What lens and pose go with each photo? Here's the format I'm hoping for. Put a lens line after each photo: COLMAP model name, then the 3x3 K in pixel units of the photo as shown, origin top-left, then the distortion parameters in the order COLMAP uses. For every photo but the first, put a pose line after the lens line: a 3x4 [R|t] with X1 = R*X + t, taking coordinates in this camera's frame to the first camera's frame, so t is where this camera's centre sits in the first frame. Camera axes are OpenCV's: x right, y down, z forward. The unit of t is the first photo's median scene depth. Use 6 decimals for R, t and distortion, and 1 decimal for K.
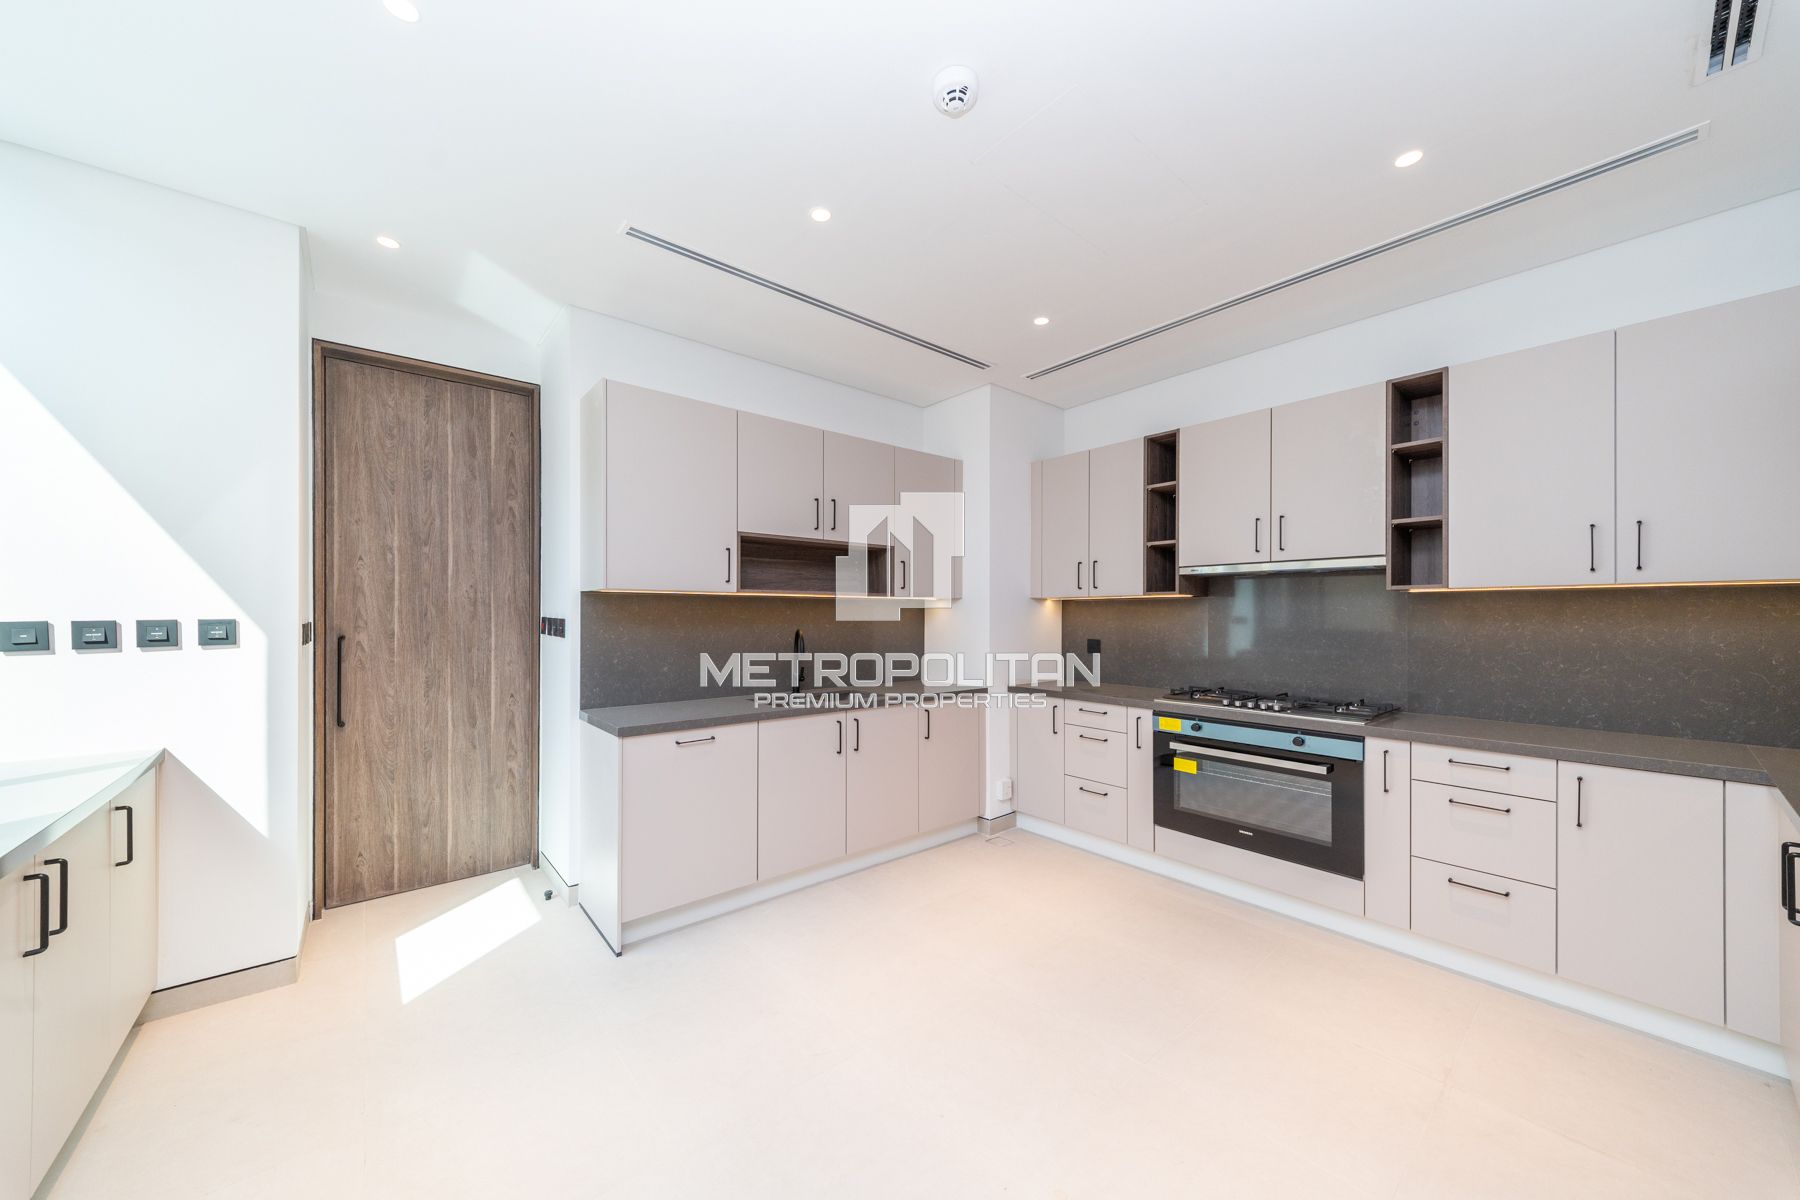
lens RADIAL K [[633.9, 0, 895.1], [0, 633.9, 614.5], [0, 0, 1]] dist [0.000898, 0.000072]
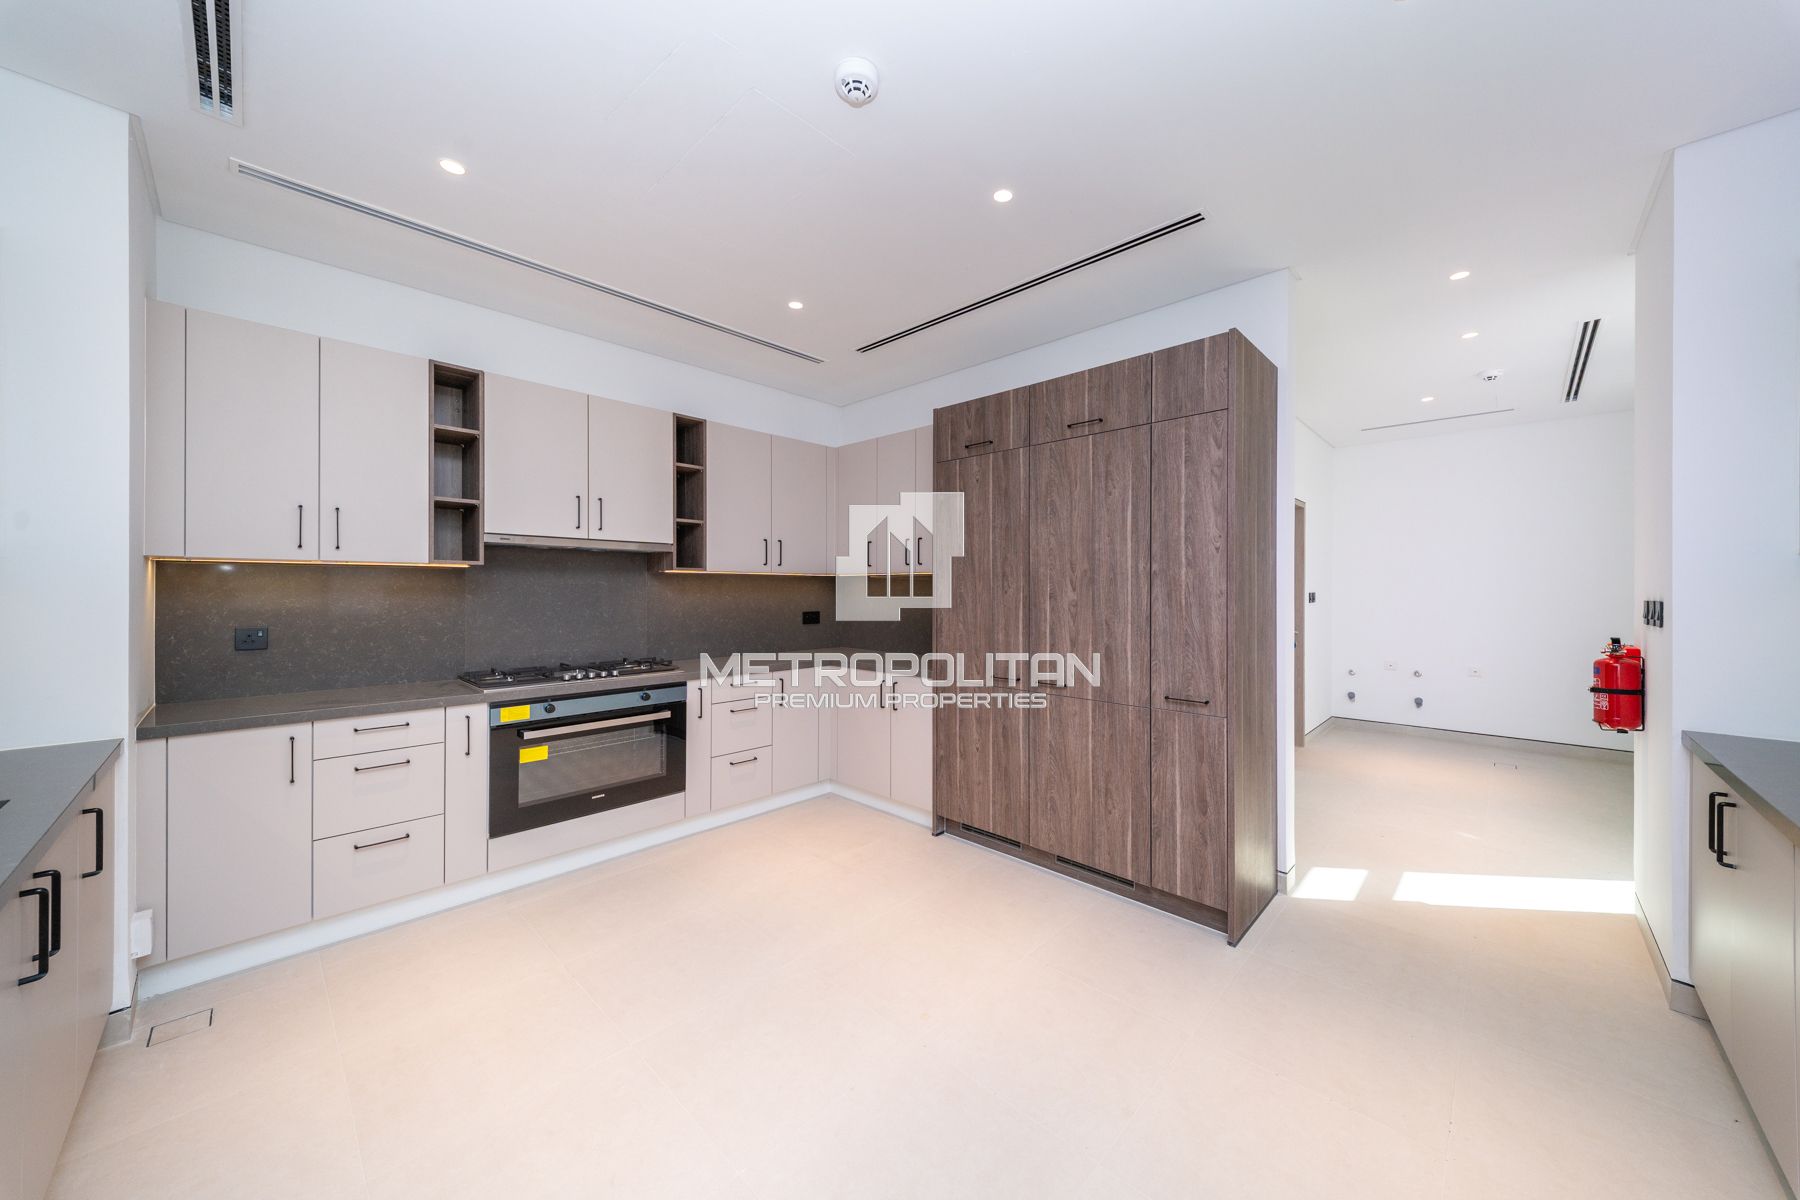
lens RADIAL K [[616.1, 0, 893.5], [0, 616.1, 590.8], [0, 0, 1]] dist [0.000261, -0.000043]
pose [[-0.105202, -0.003181, 0.994446, -0.474152], [-0.003948, 0.999988, 0.002781, -0.001363], [-0.994443, -0.003634, -0.105213, 0.576943]]
